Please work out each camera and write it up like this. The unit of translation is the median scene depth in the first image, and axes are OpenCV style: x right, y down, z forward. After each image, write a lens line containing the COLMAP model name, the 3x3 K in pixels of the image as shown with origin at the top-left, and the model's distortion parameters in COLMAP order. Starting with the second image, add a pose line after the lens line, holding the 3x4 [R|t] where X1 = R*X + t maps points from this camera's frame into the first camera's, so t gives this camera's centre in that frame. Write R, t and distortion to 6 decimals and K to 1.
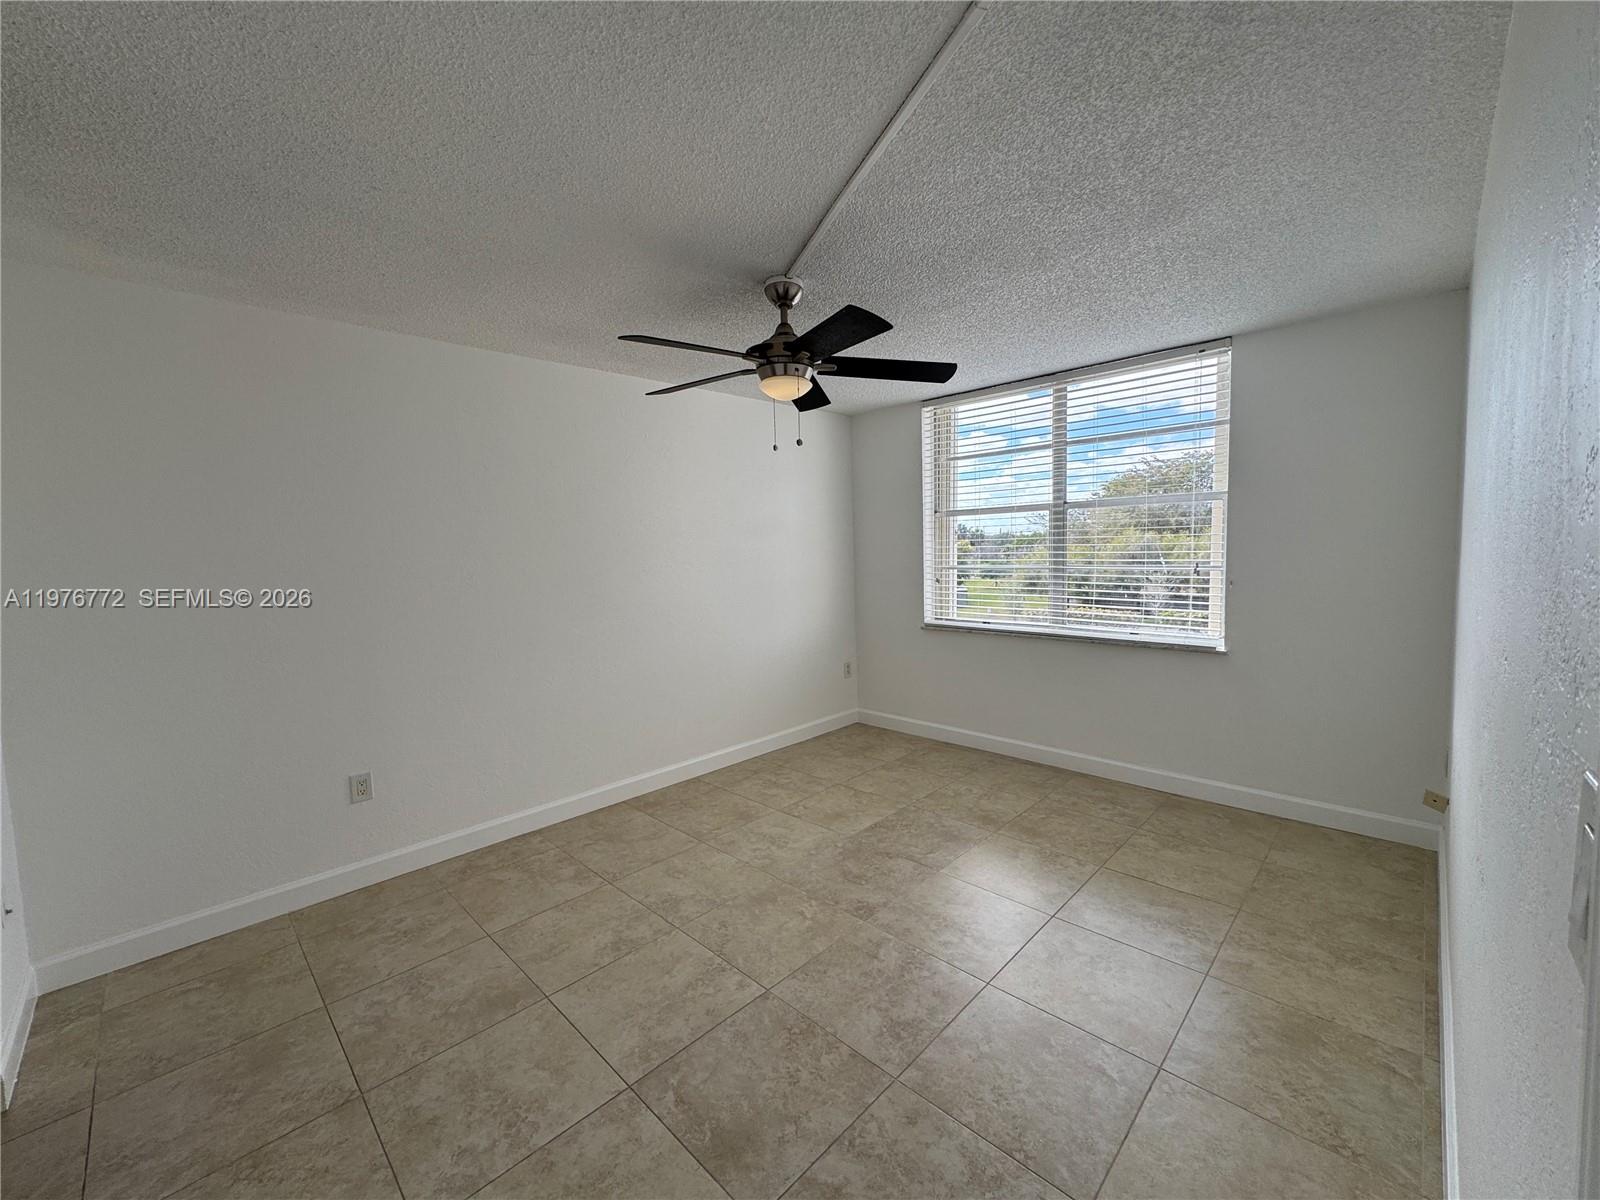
lens RADIAL K [[642.9, 0, 801.6], [0, 642.9, 597.2], [0, 0, 1]] dist [0.000316, 0.000503]
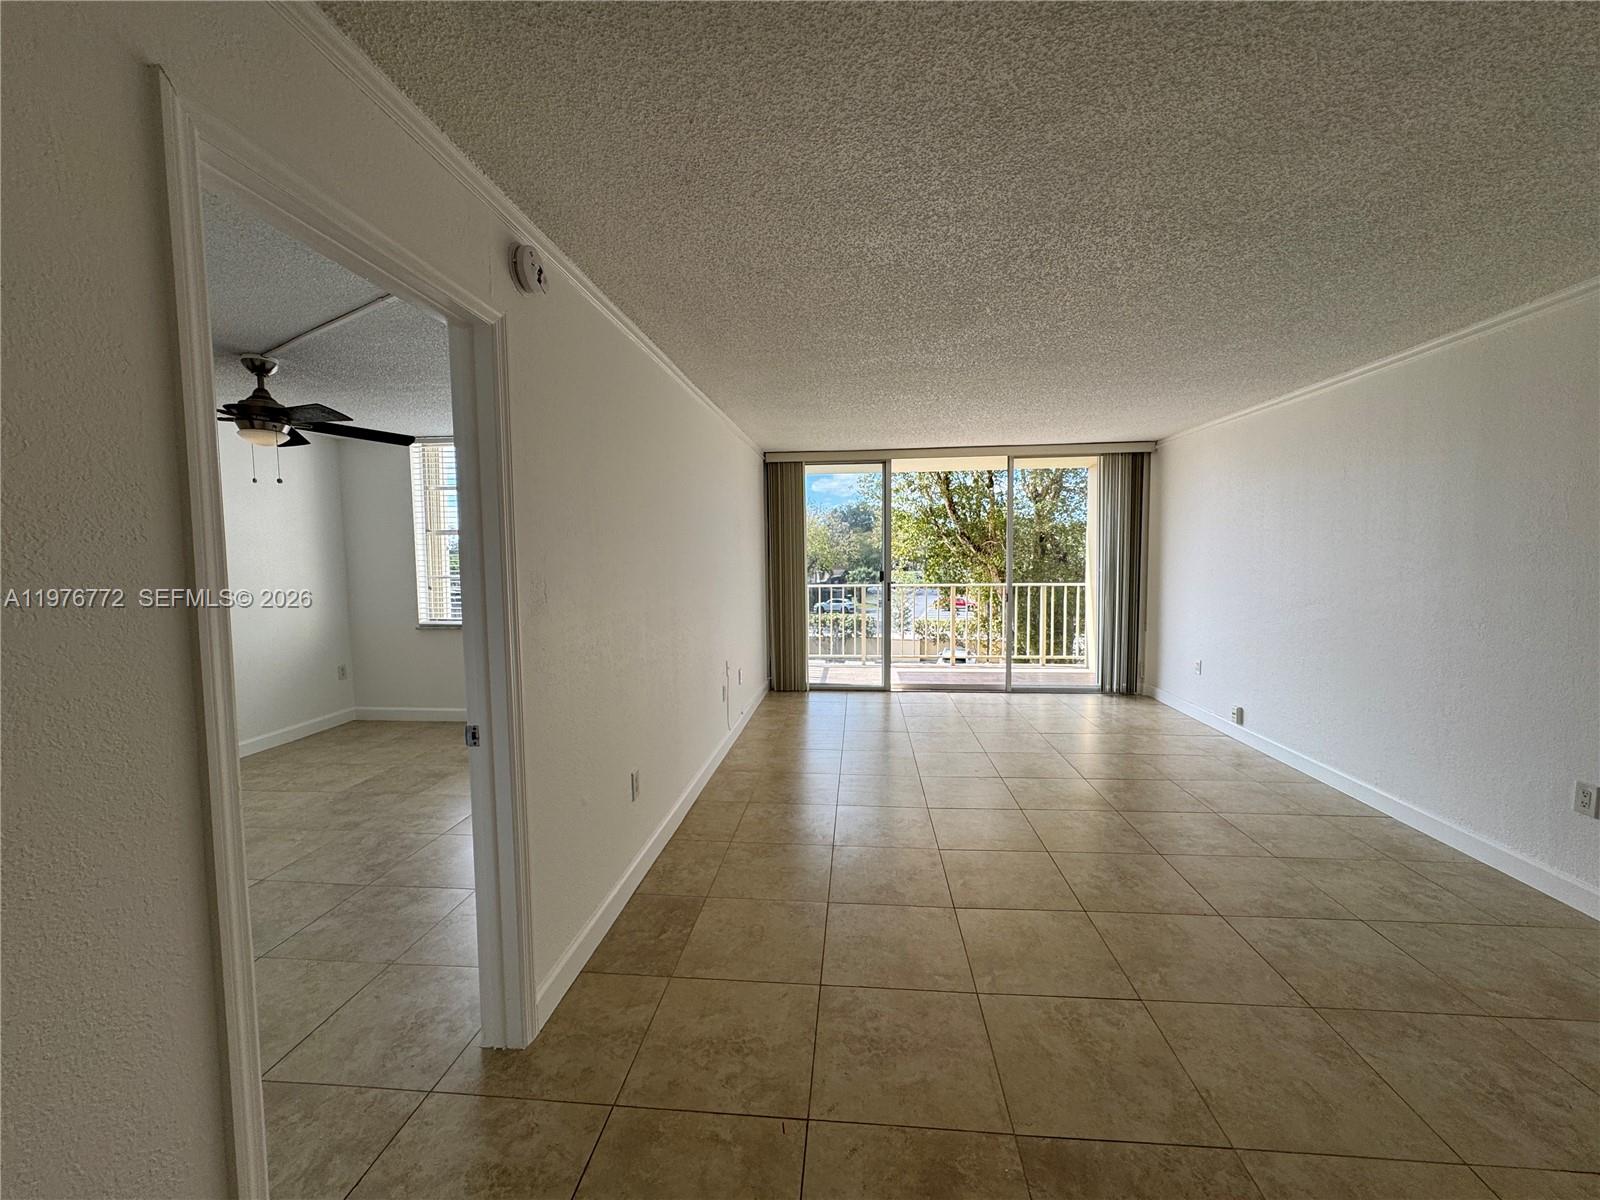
lens RADIAL K [[642.9, 0, 801.6], [0, 642.9, 597.2], [0, 0, 1]] dist [0.000316, 0.000503]
pose [[0.779901, -0.023732, 0.625453, 0.001440], [0.036924, 0.999285, -0.008125, 0.045643], [-0.624813, 0.029431, 0.780220, -0.622448]]
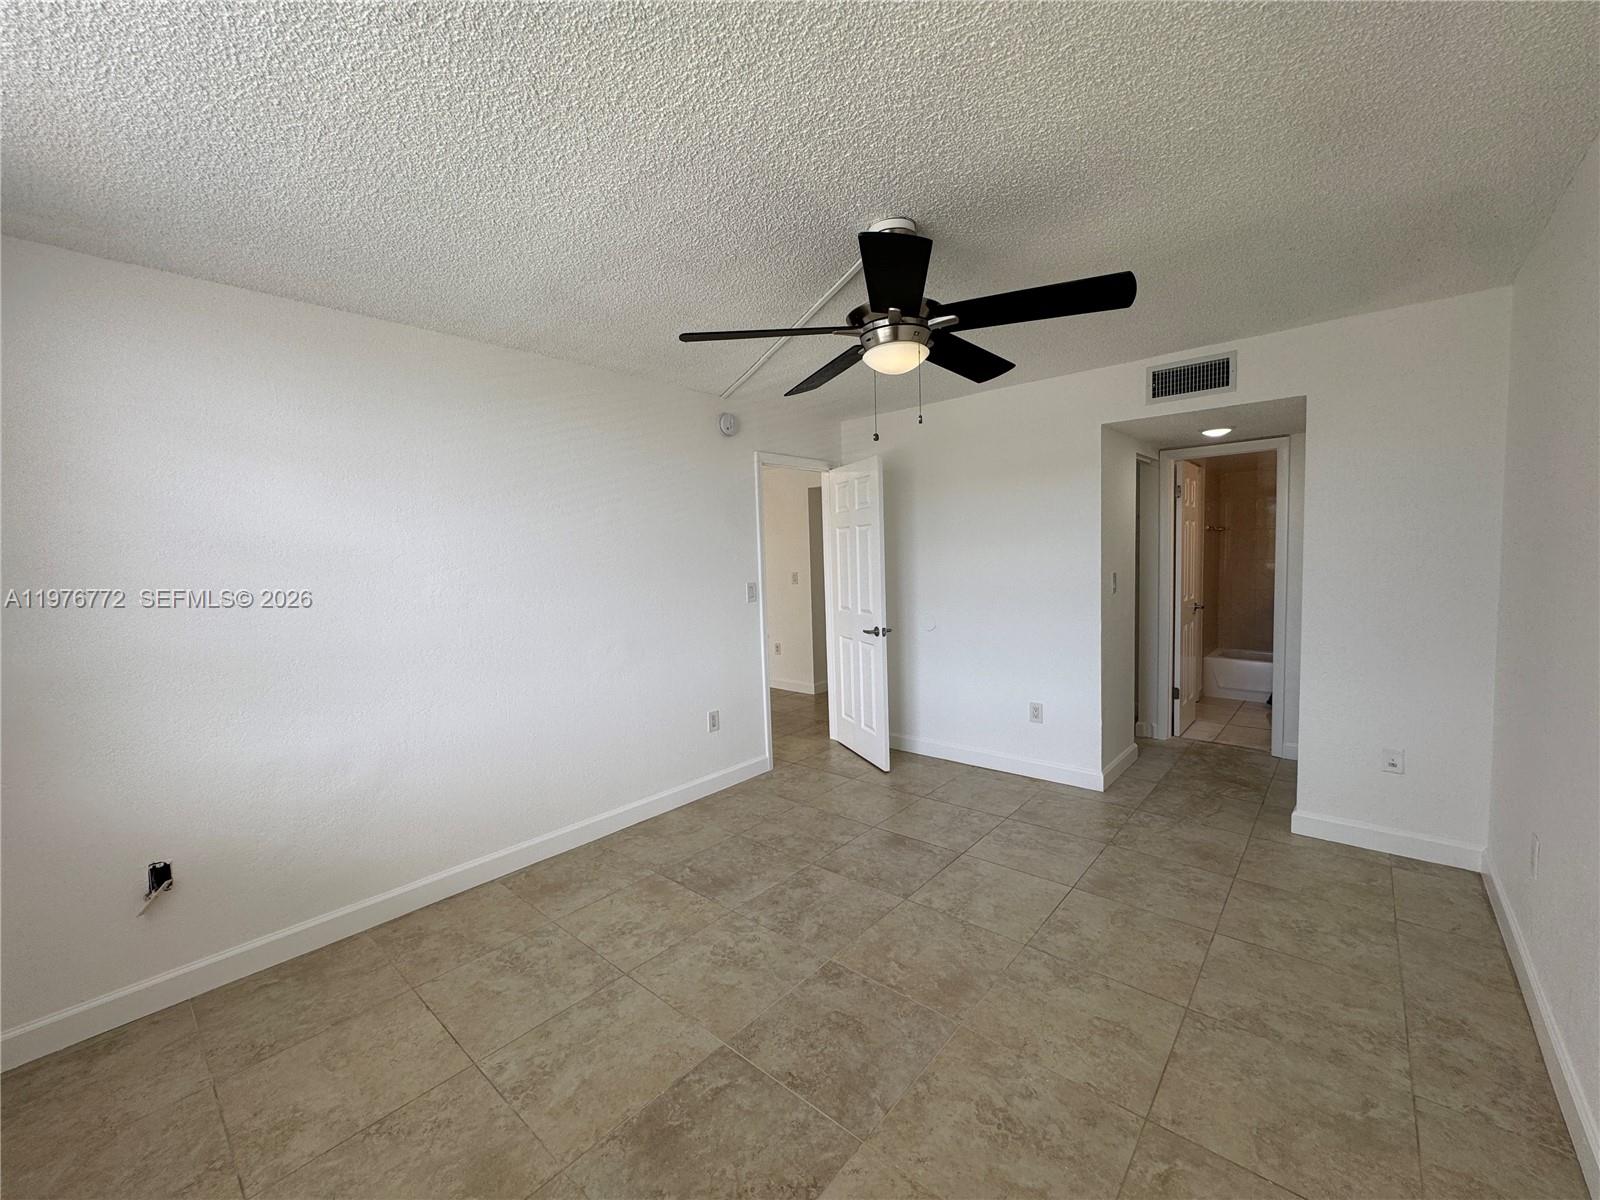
lens RADIAL K [[642.9, 0, 801.6], [0, 642.9, 597.2], [0, 0, 1]] dist [0.000316, 0.000503]
pose [[-0.996565, 0.063667, -0.052963, 0.139967], [0.055518, 0.988134, 0.143206, -0.134246], [0.061452, 0.139774, -0.988275, 1.650113]]
